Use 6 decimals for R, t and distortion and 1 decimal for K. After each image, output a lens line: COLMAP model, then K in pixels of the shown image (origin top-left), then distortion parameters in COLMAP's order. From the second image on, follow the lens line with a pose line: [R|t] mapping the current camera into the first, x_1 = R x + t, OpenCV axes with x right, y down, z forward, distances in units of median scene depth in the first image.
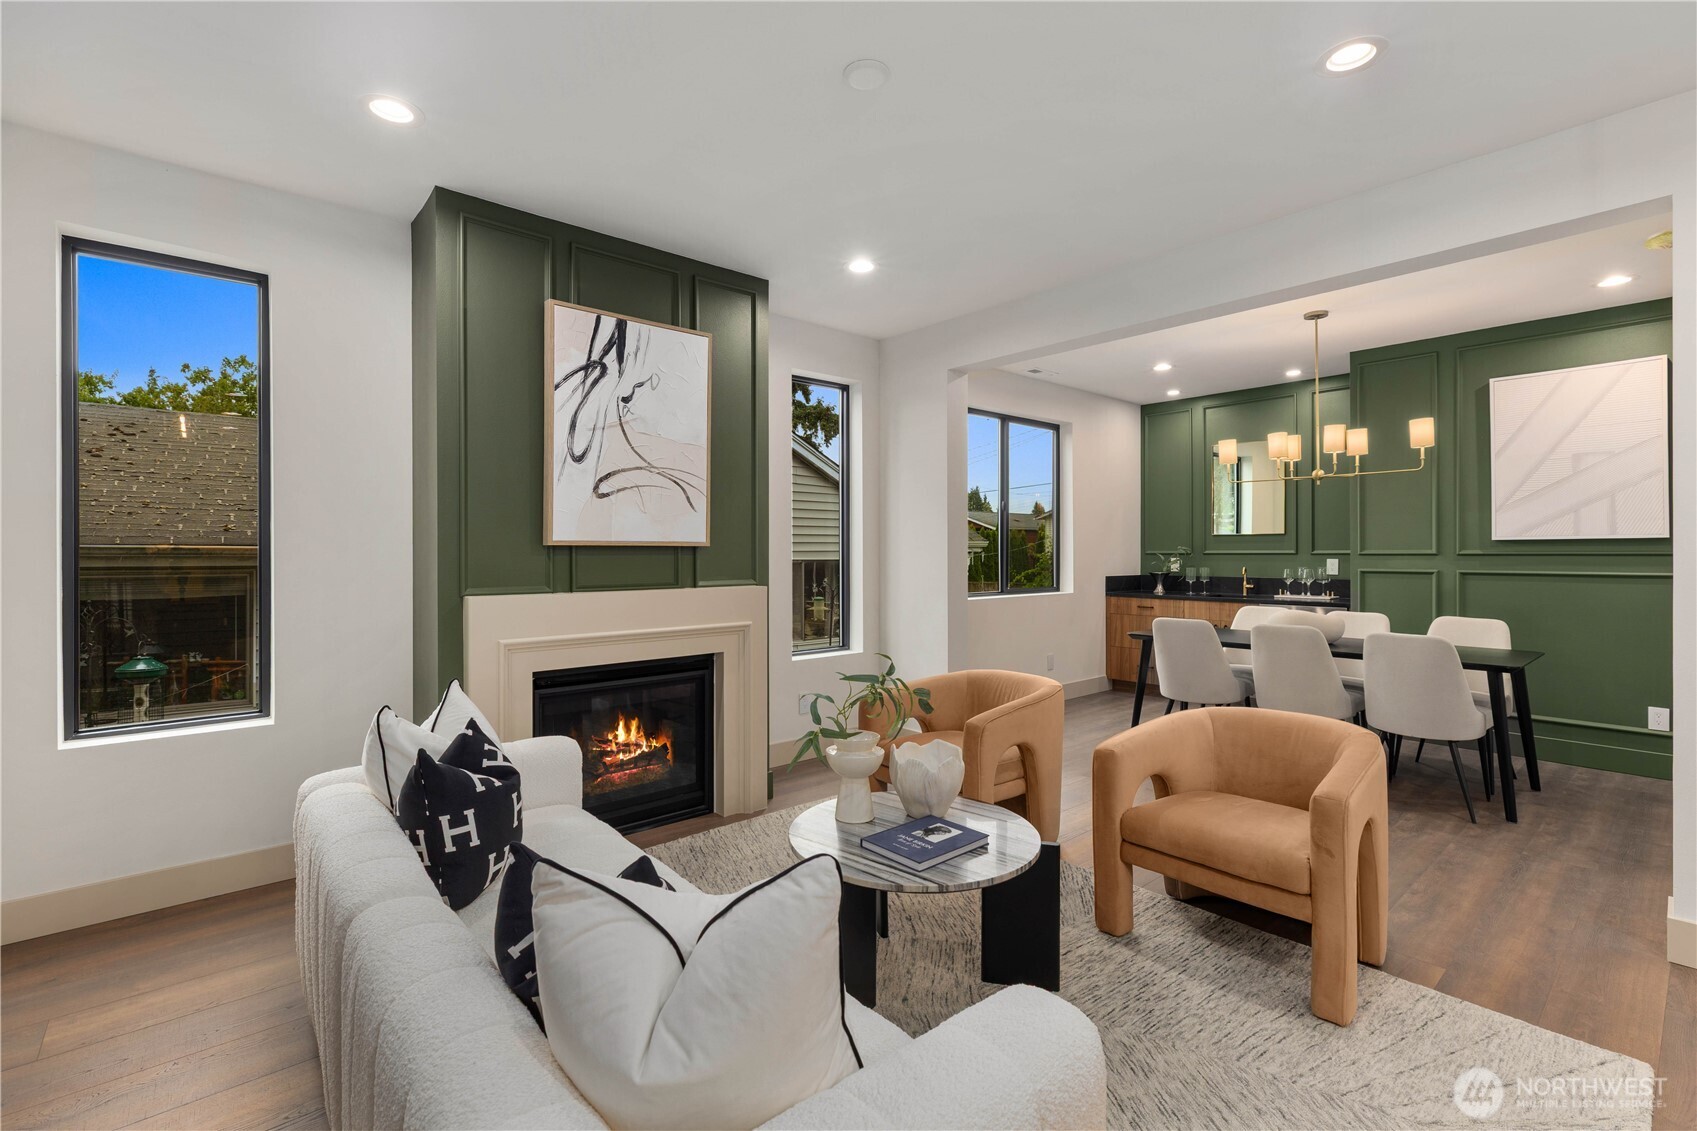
lens RADIAL K [[752.5, 0, 851.4], [0, 752.5, 556.4], [0, 0, 1]] dist [0.002280, -0.000348]
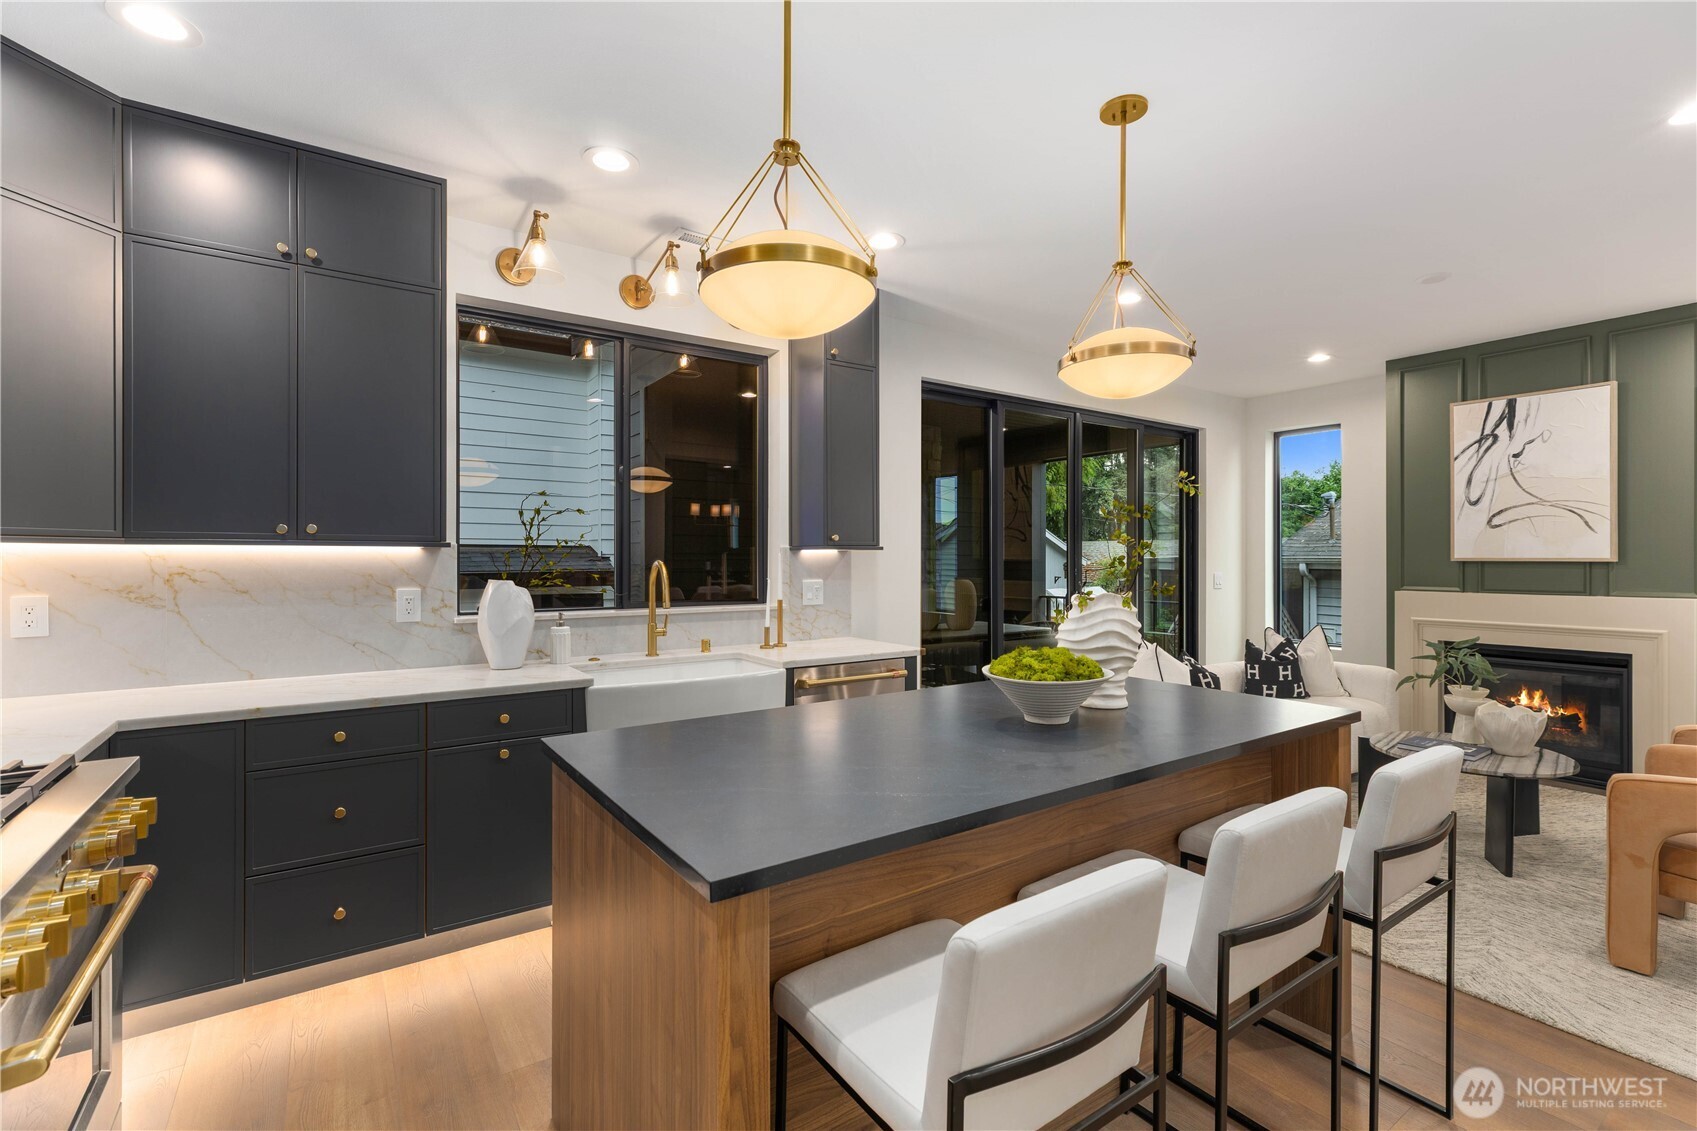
lens RADIAL K [[752.5, 0, 856.4], [0, 752.5, 559.3], [0, 0, 1]] dist [0.002280, -0.000348]
pose [[-0.108642, 0.001824, -0.994079, 1.195306], [-0.004558, 0.999987, 0.002332, -0.015391], [0.994070, 0.004784, -0.108633, -0.050933]]
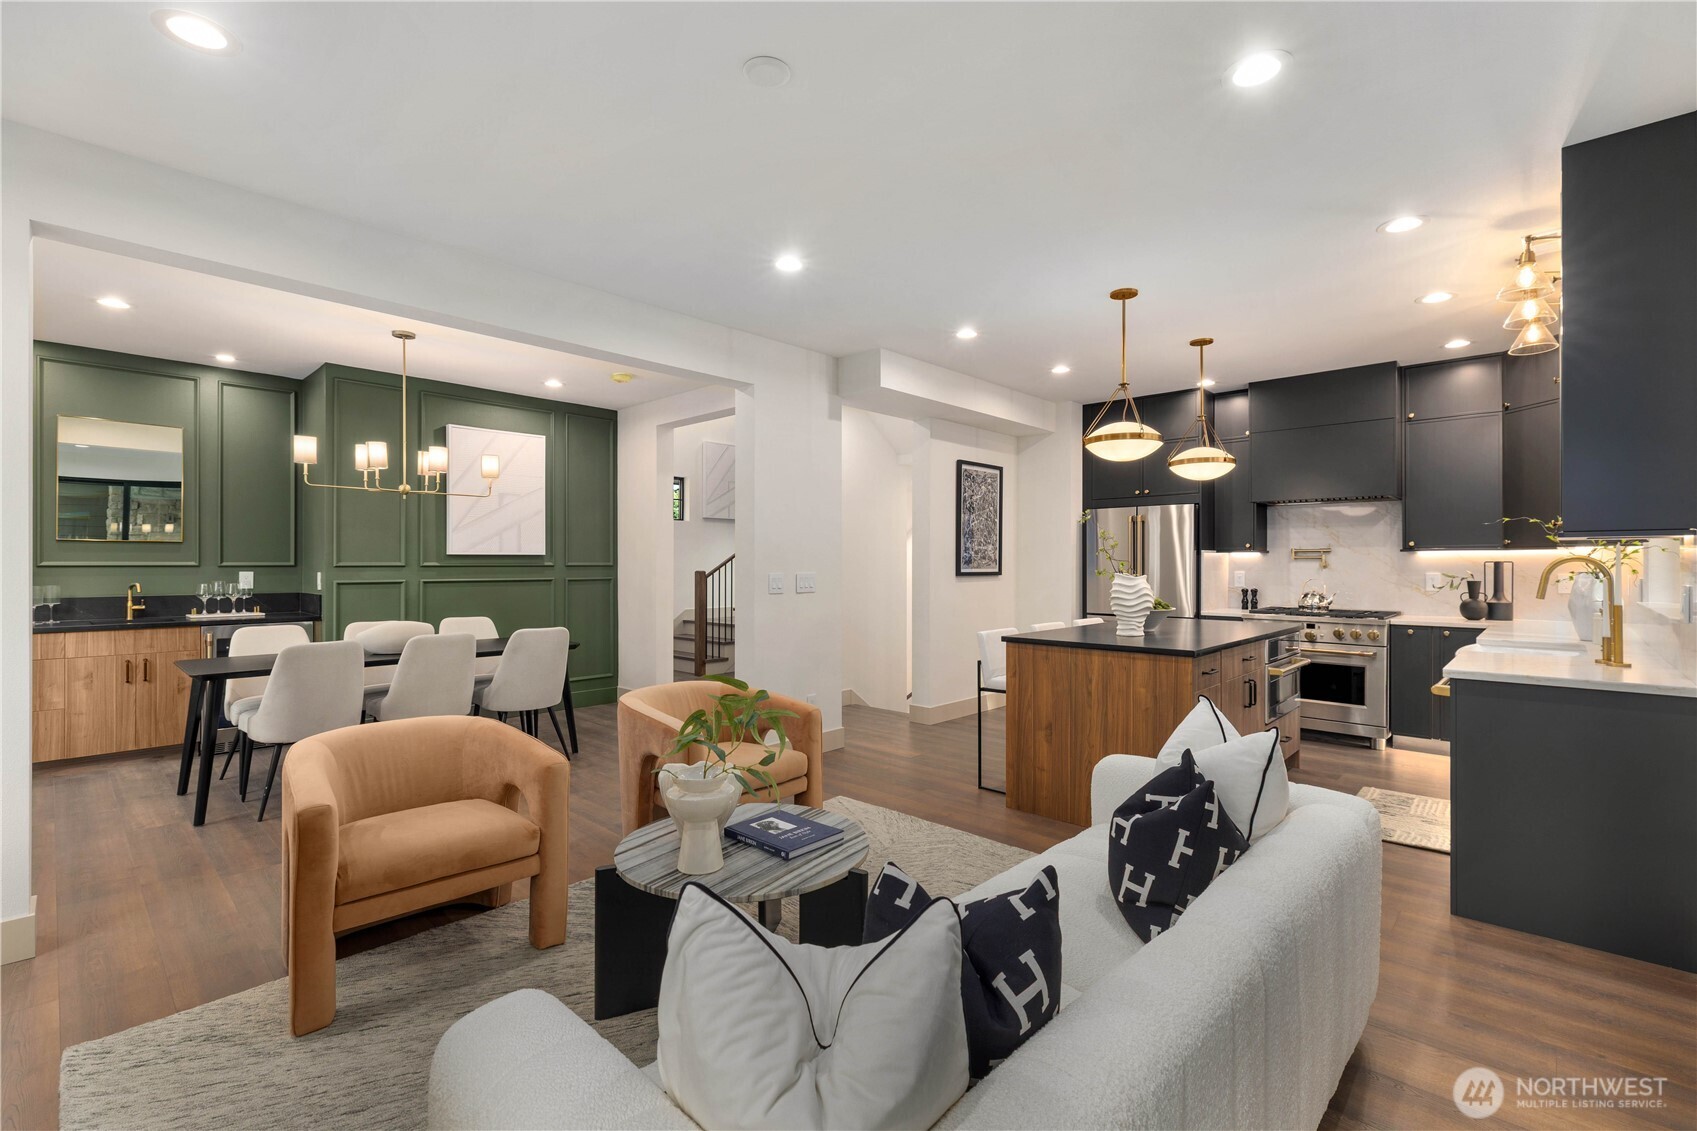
lens RADIAL K [[752.5, 0, 848.0], [0, 752.5, 575.0], [0, 0, 1]] dist [0.002280, -0.000348]
pose [[-0.093955, -0.012785, 0.995494, -0.630681], [0.005040, 0.999899, 0.013317, -0.001585], [-0.995564, 0.006268, -0.093881, 0.654797]]
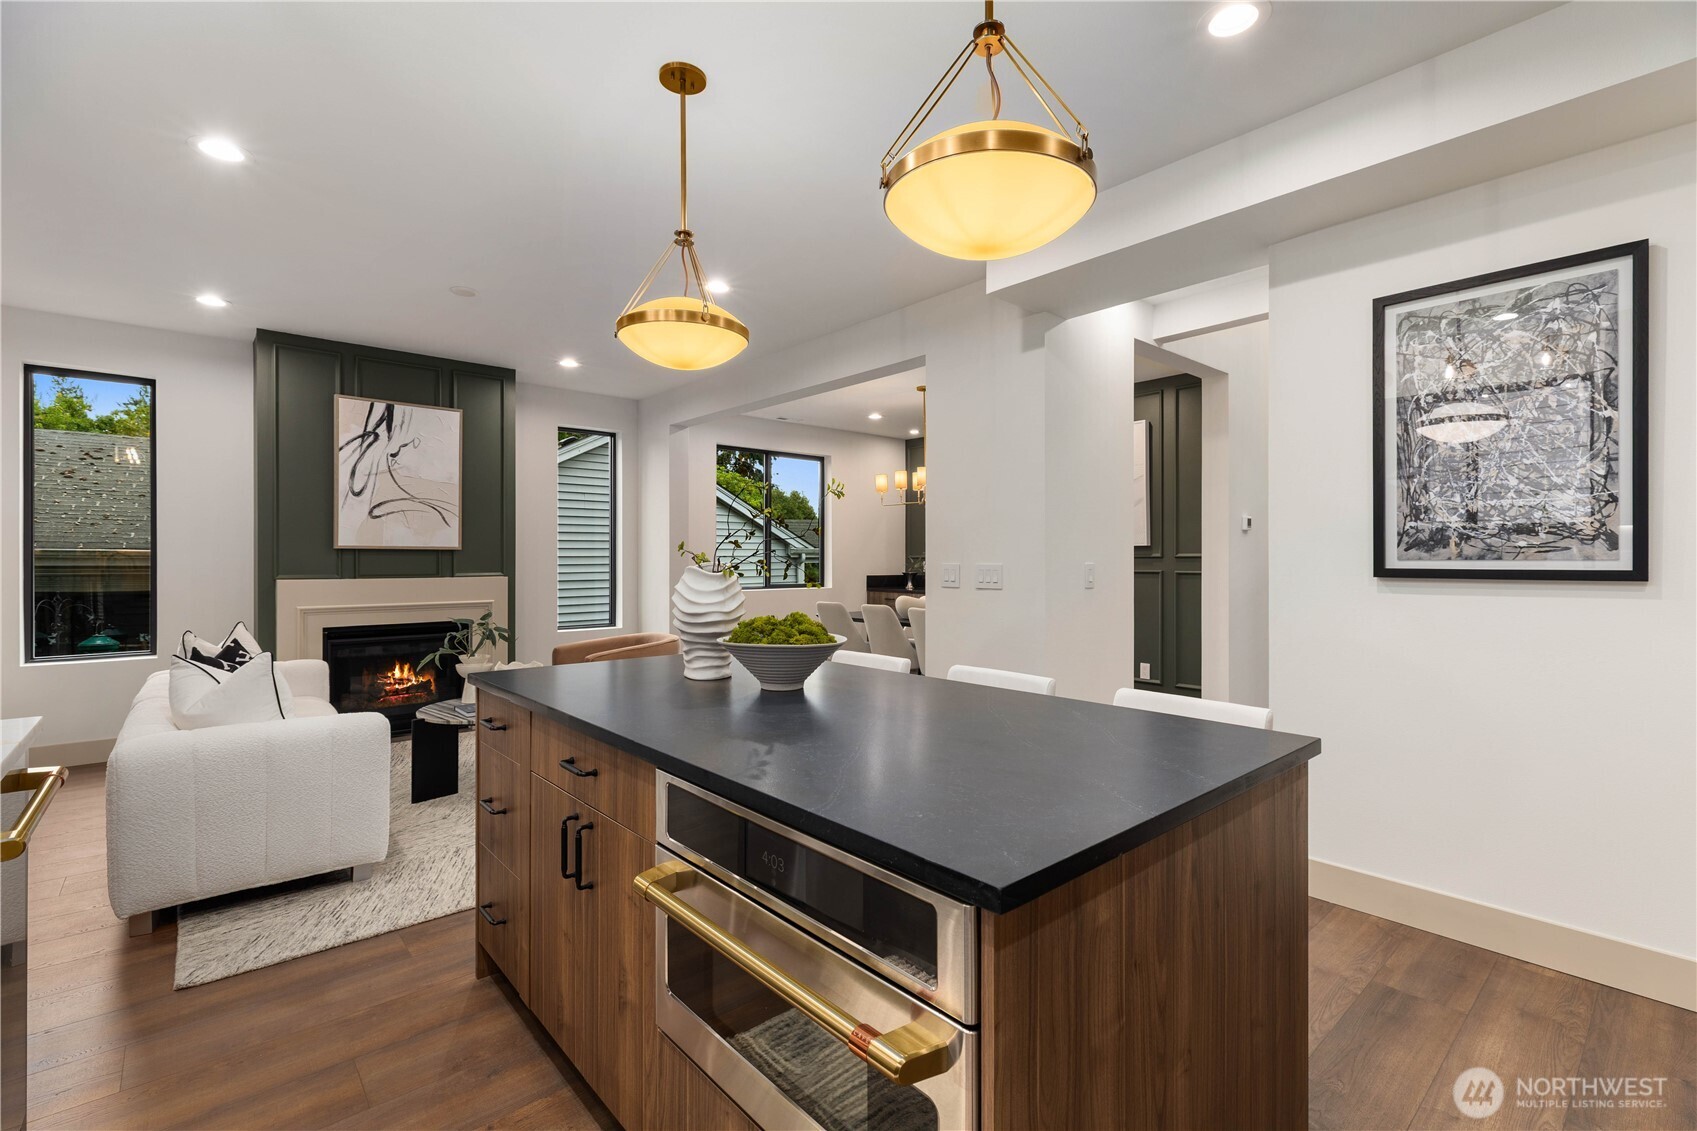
lens RADIAL K [[752.5, 0, 856.7], [0, 752.5, 562.2], [0, 0, 1]] dist [0.002280, -0.000348]
pose [[0.999967, 0.001964, 0.007880, 0.640911], [-0.001946, 0.999995, -0.002393, 0.014553], [-0.007885, 0.002378, 0.999966, -0.559485]]
